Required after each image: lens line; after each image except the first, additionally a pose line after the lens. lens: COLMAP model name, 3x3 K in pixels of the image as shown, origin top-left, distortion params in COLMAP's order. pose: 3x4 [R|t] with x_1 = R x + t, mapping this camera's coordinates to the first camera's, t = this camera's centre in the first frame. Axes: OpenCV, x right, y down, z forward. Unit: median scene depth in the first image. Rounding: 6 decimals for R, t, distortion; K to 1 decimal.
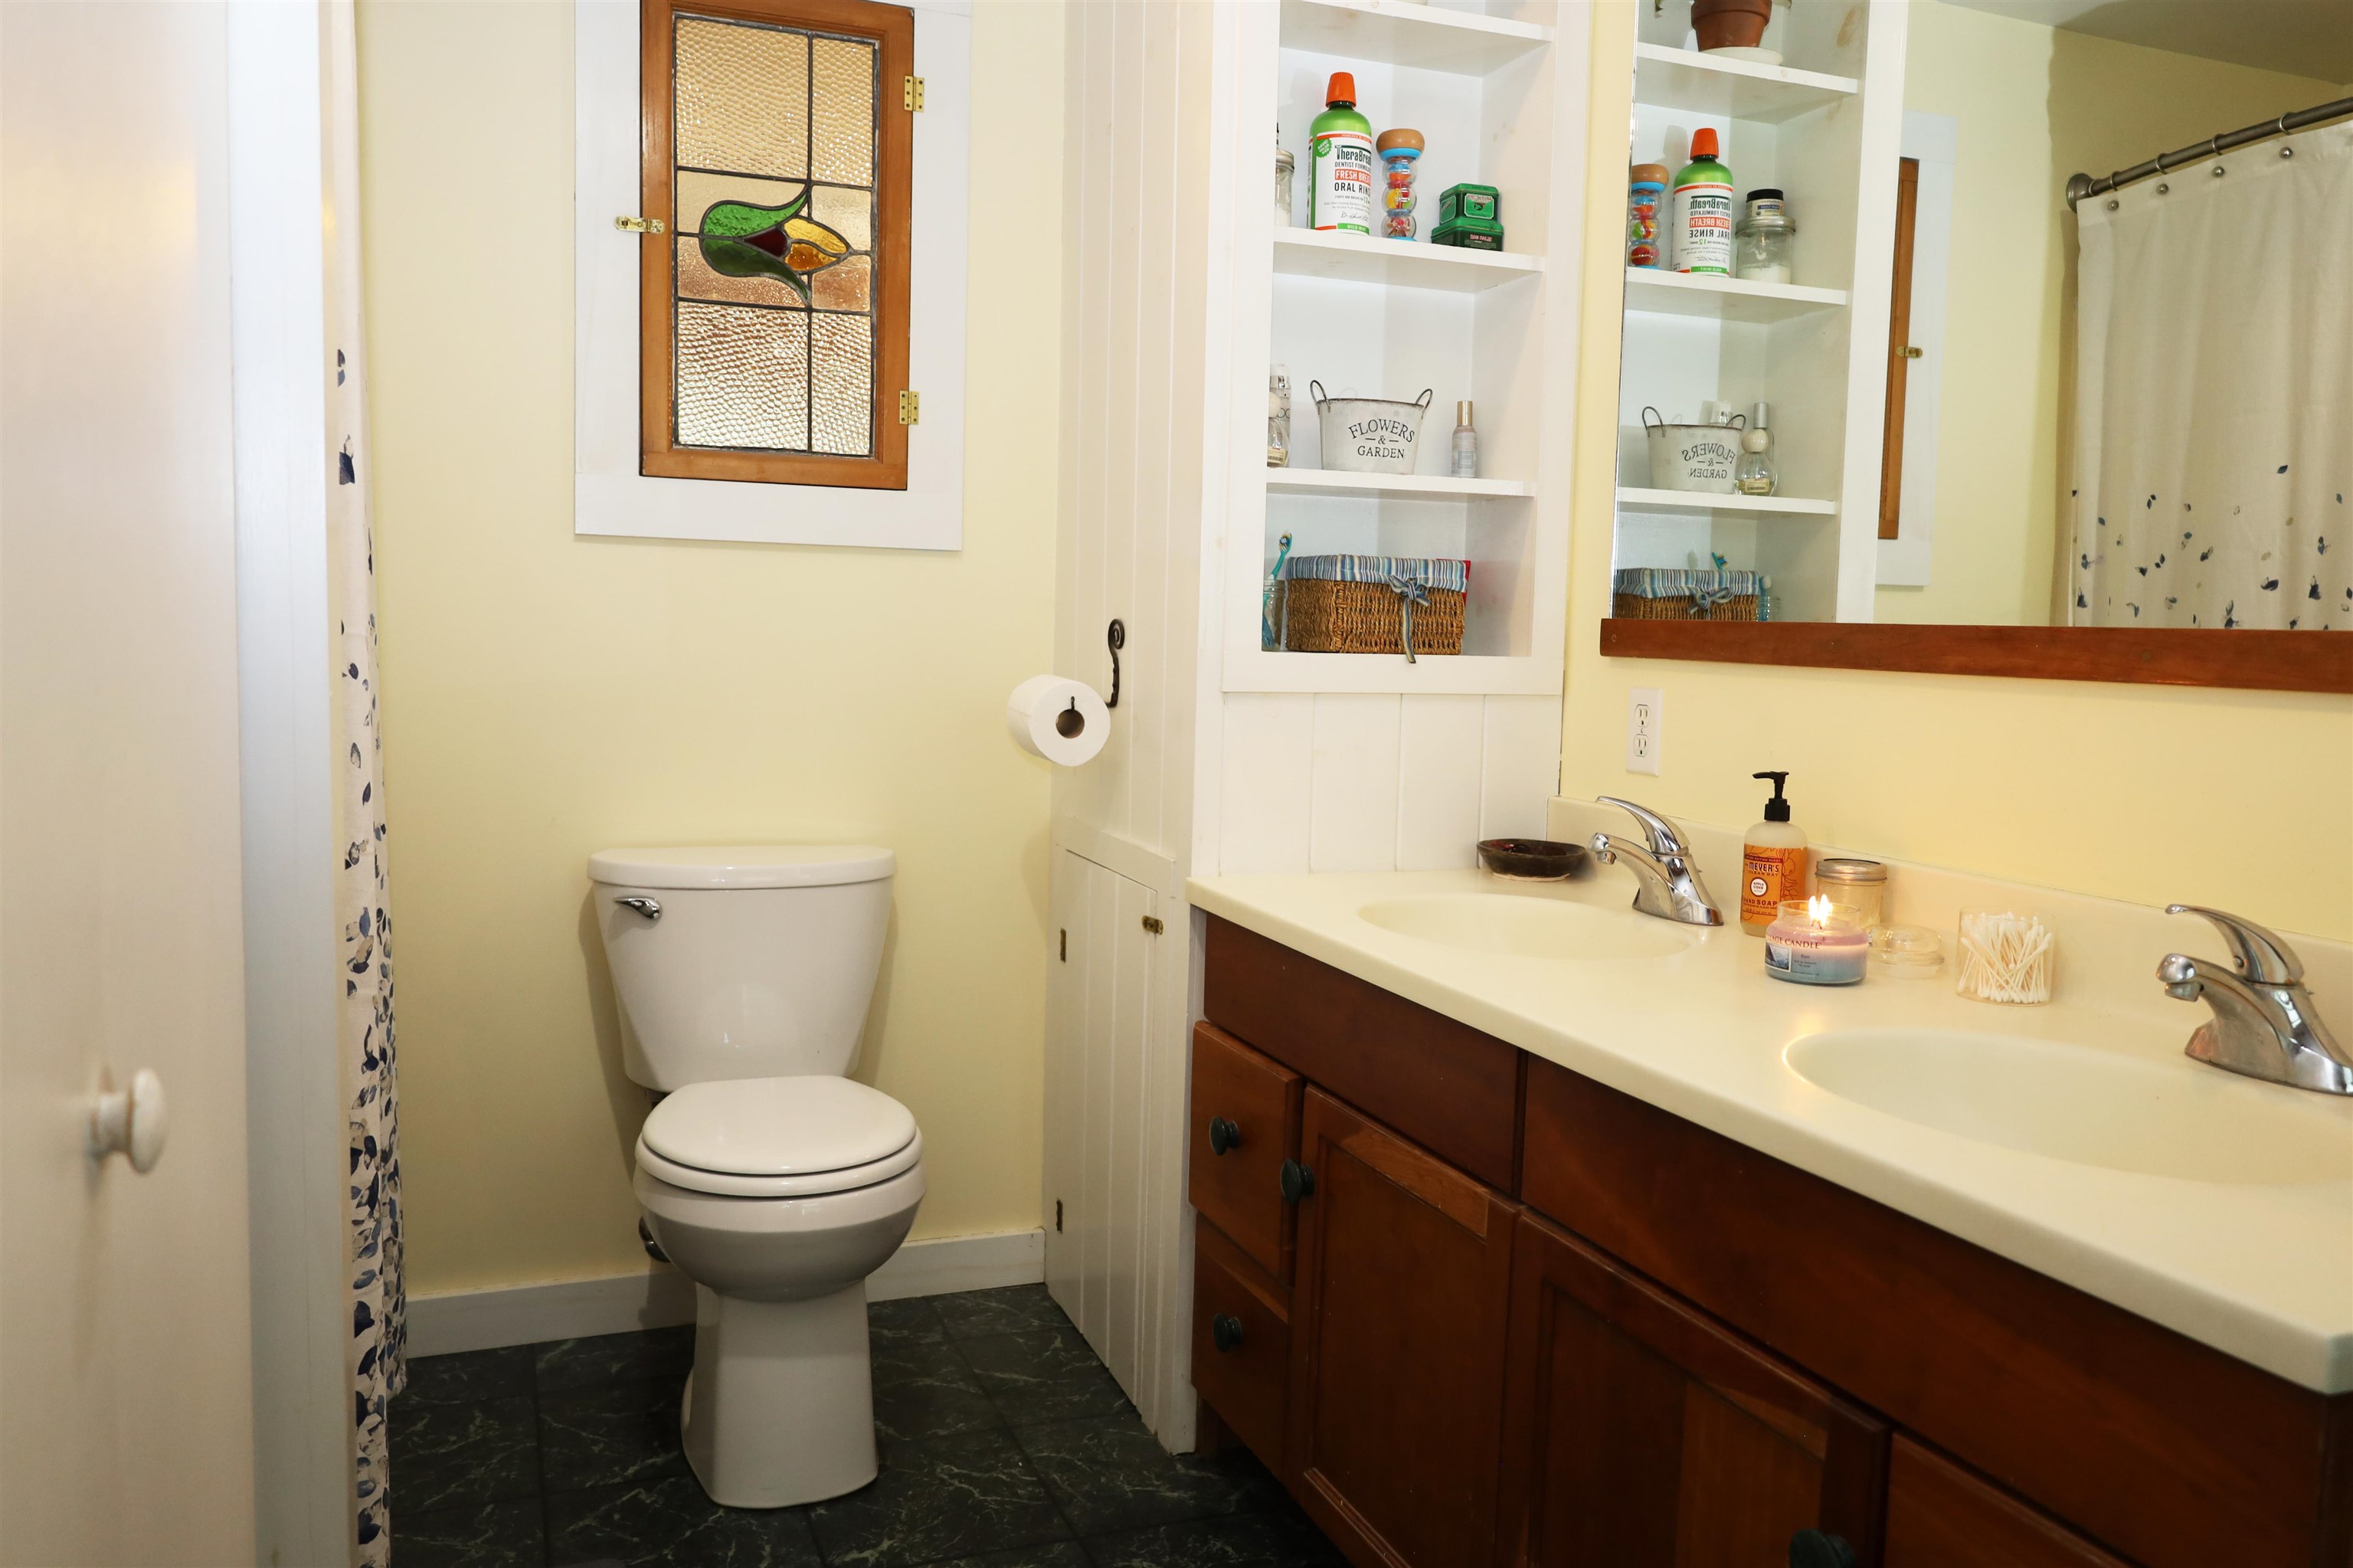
lens RADIAL K [[1731.4, 0, 1176.5], [0, 1731.4, 784.0], [0, 0, 1]] dist [-0.002011, -0.004650]
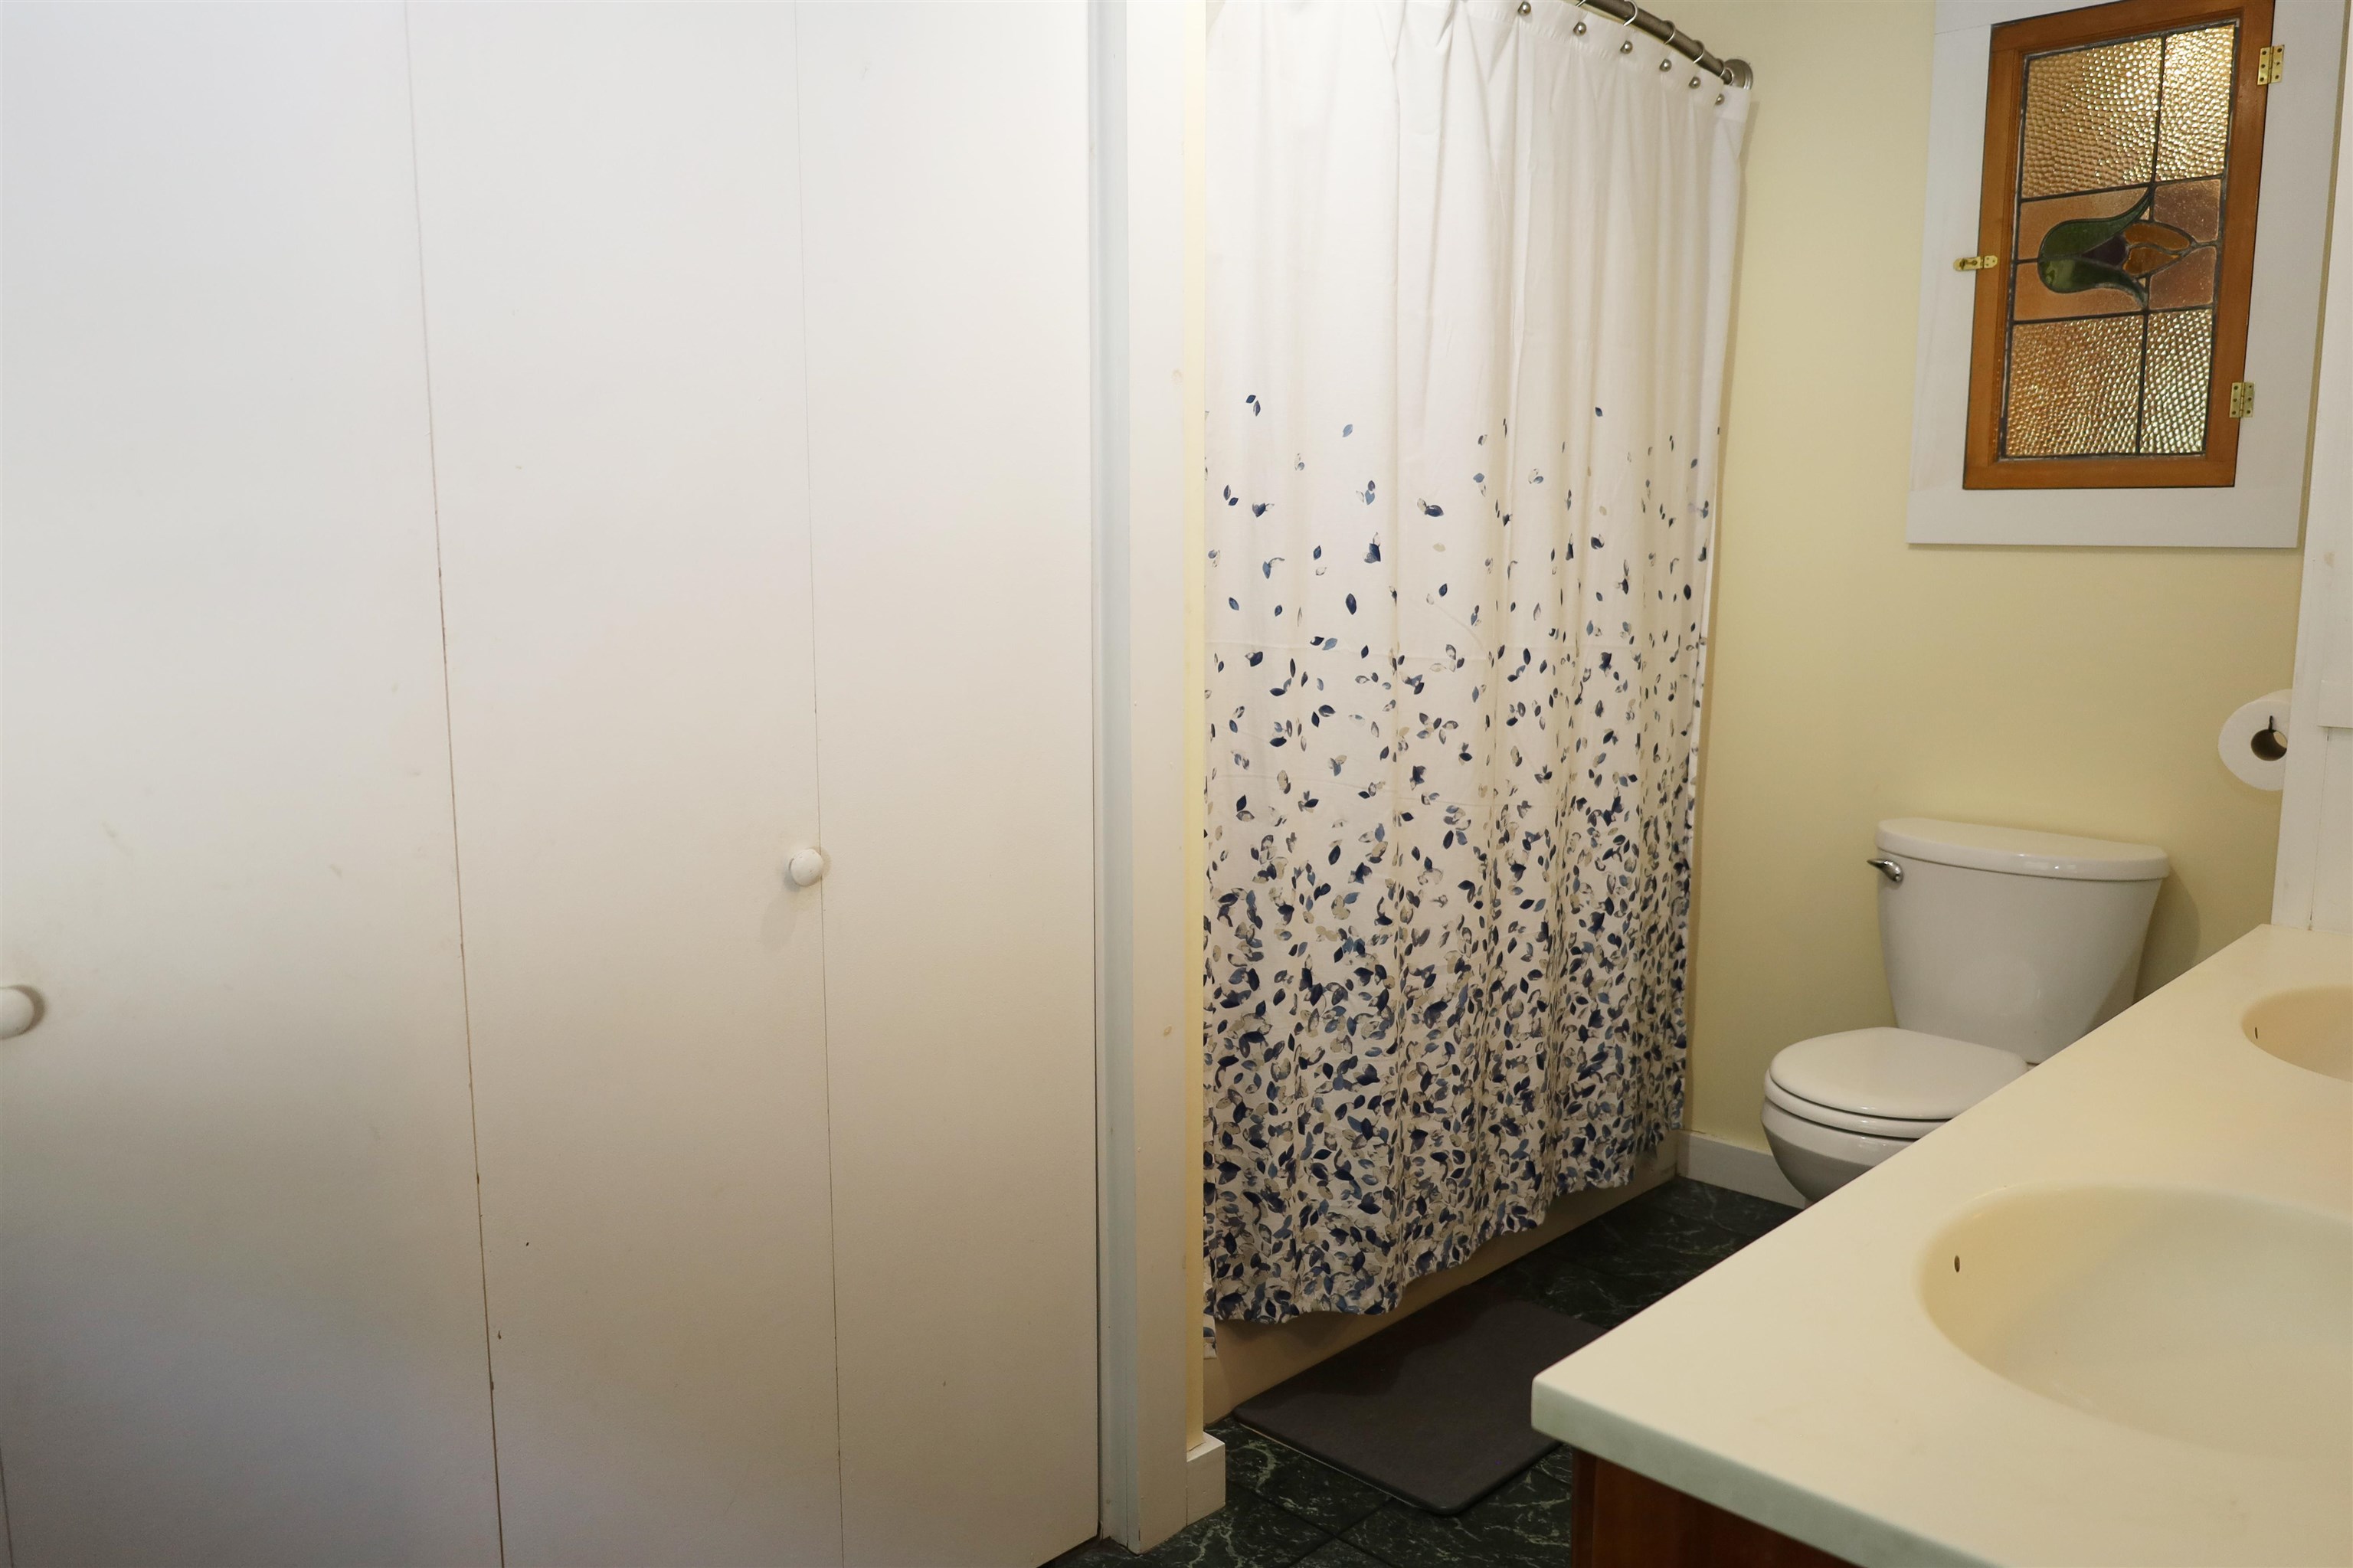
lens RADIAL K [[1666.3, 0, 1176.5], [0, 1666.3, 784.0], [0, 0, 1]] dist [-0.004890, -0.001660]
pose [[0.433425, 0.107584, -0.894745, 0.442298], [-0.069813, 0.993873, 0.085685, -0.045187], [0.898482, 0.025327, 0.438280, 0.077697]]
